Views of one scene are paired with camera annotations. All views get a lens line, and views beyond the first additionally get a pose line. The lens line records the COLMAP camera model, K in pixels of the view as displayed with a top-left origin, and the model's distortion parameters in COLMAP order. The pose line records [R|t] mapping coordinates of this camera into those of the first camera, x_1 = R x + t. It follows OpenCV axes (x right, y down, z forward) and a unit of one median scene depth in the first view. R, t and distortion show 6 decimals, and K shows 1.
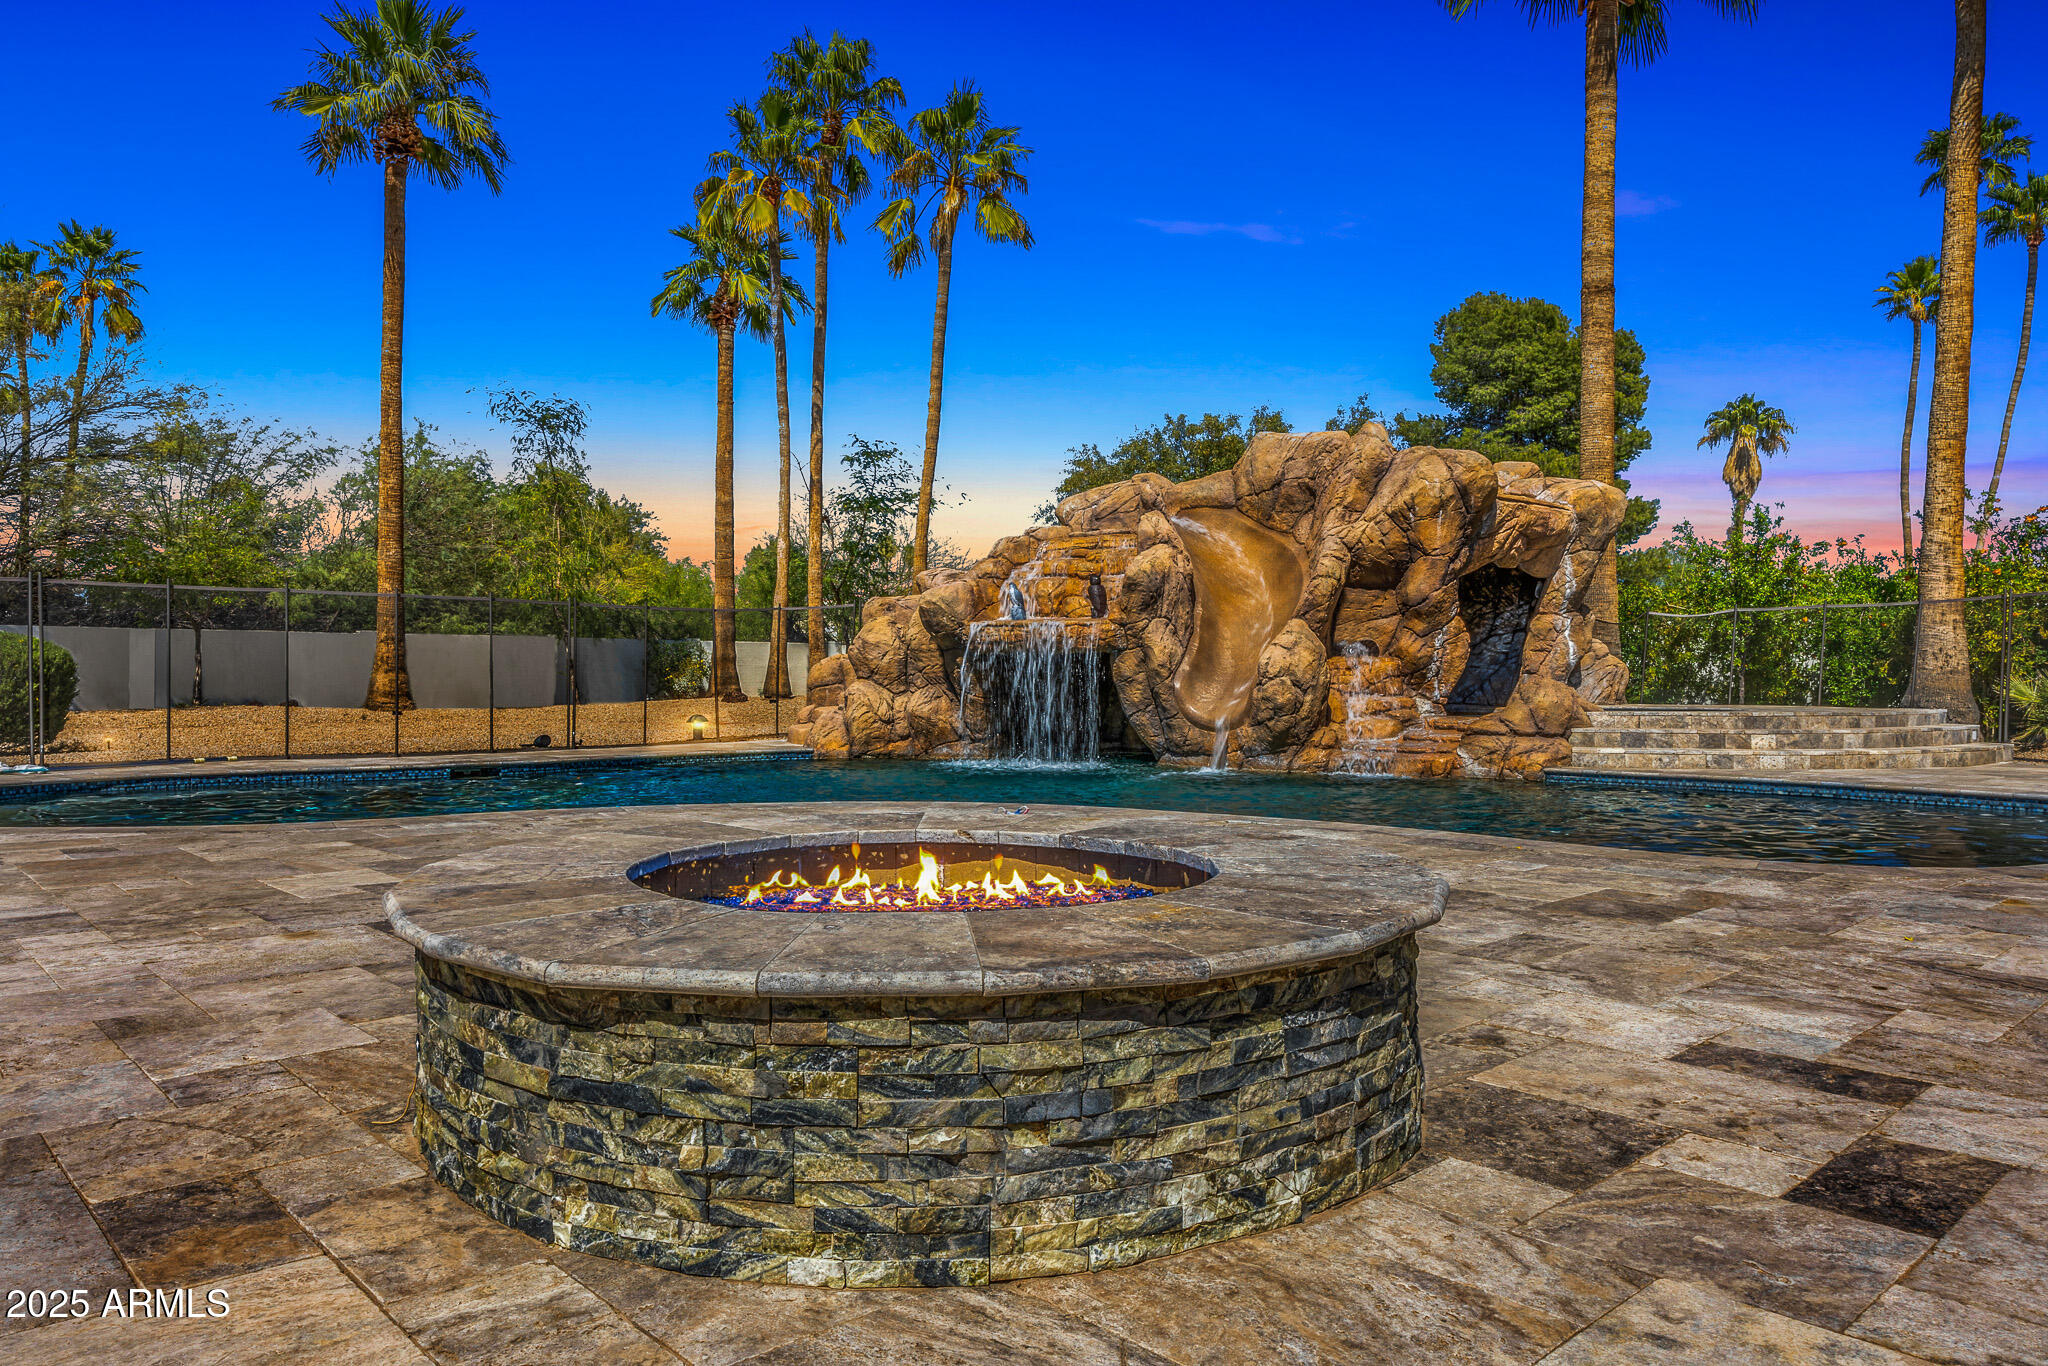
lens RADIAL K [[1373.6, 0, 1024.0], [0, 1373.6, 683.0], [0, 0, 1]] dist [0.006583, -0.000173]
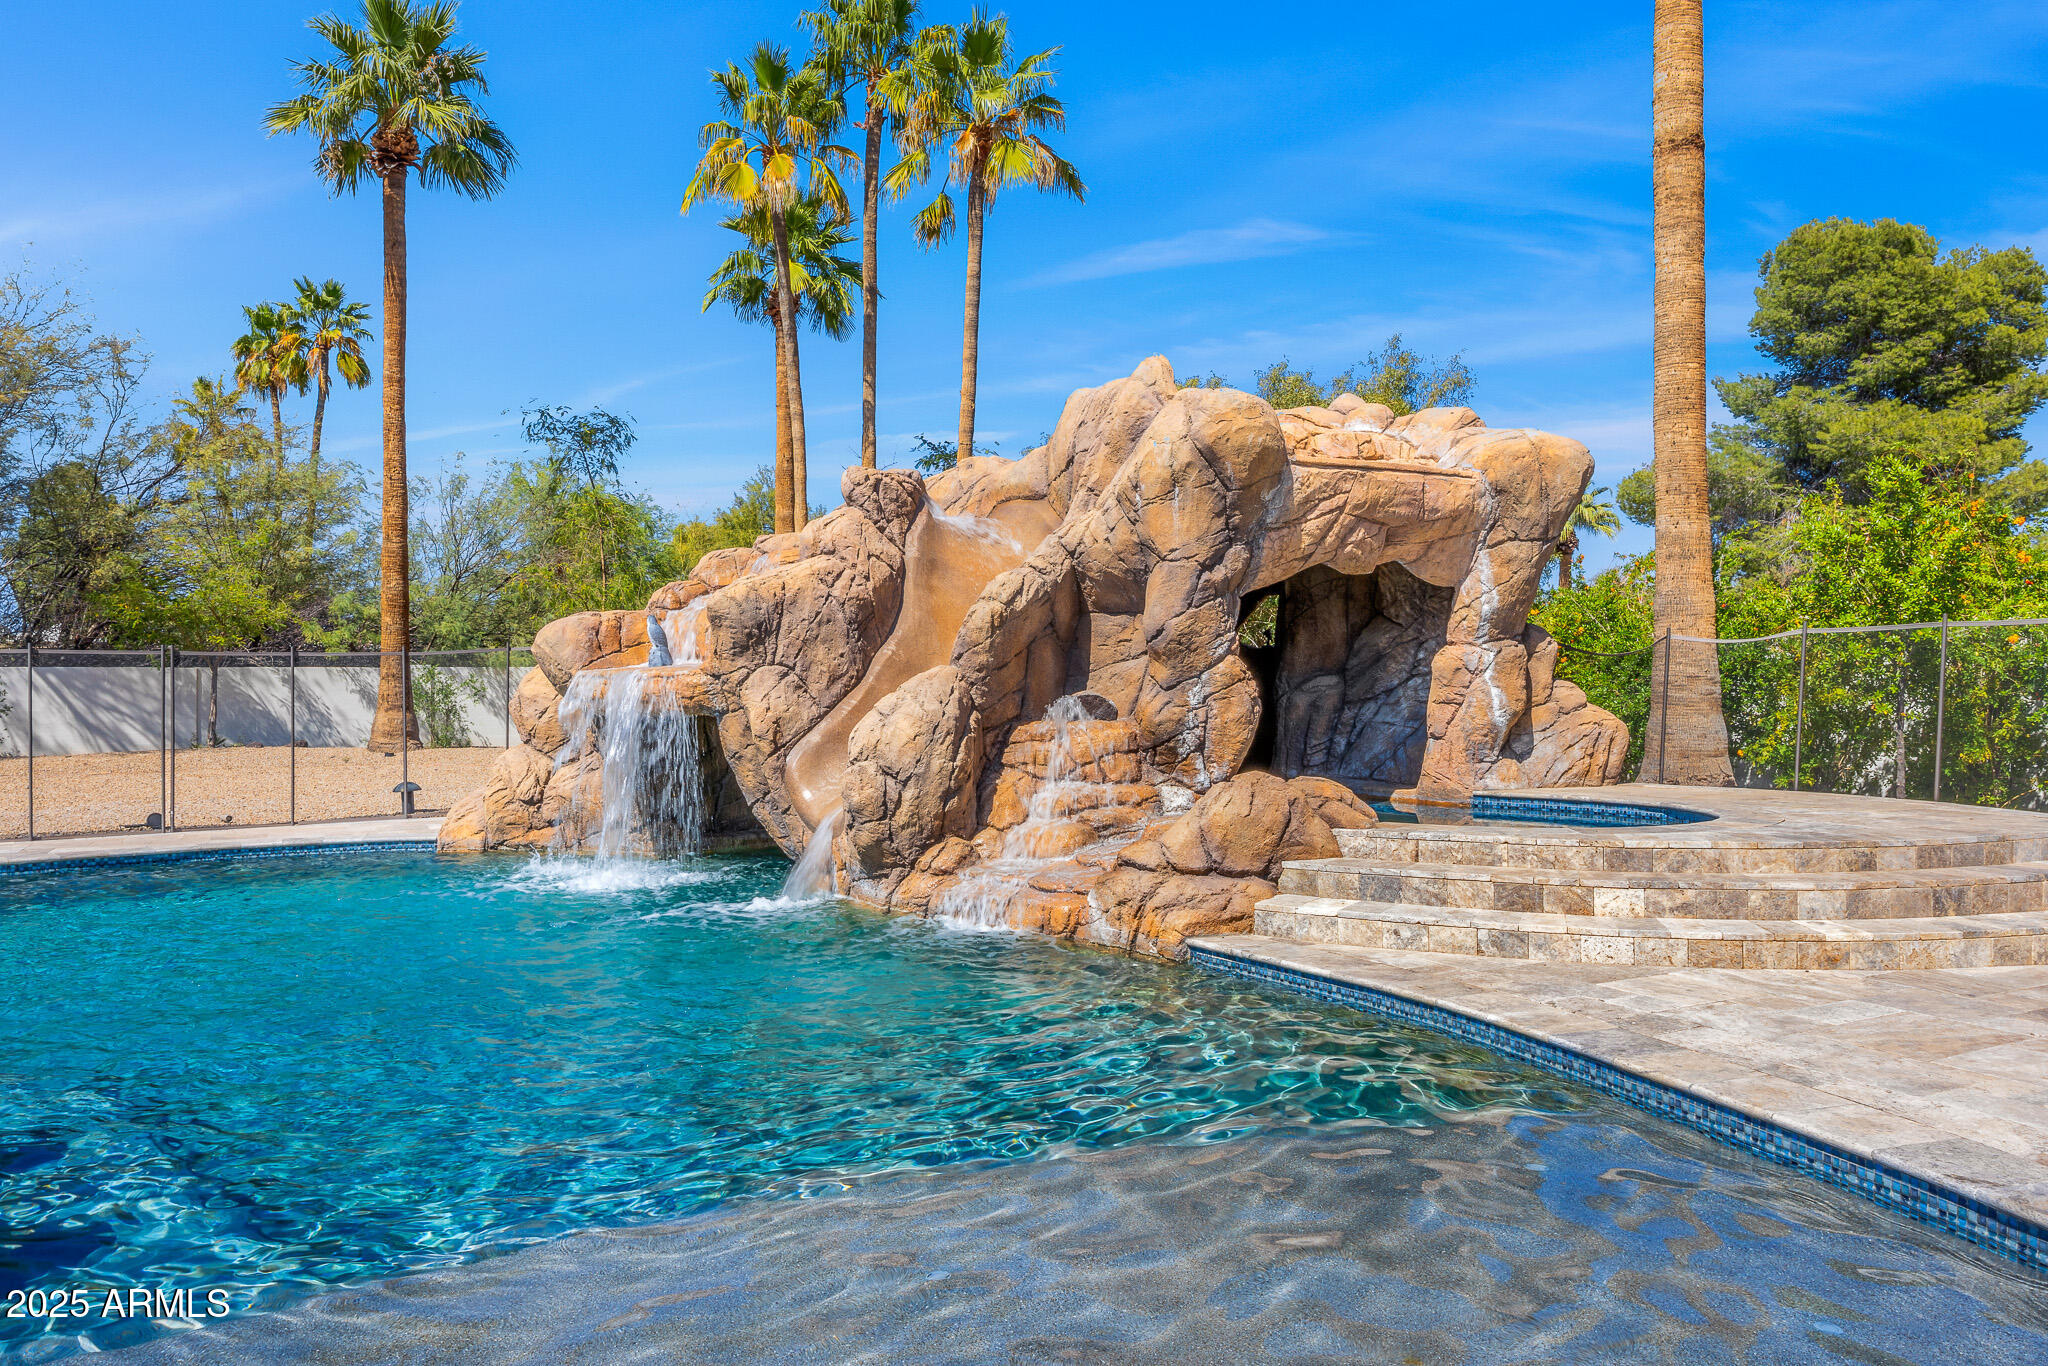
lens RADIAL K [[1373.6, 0, 1024.0], [0, 1373.6, 683.0], [0, 0, 1]] dist [0.006583, -0.000173]
pose [[0.963632, -0.008556, -0.267097, 0.371168], [0.007162, 0.999955, -0.006192, -0.031195], [0.267138, 0.004053, 0.963650, 0.353812]]
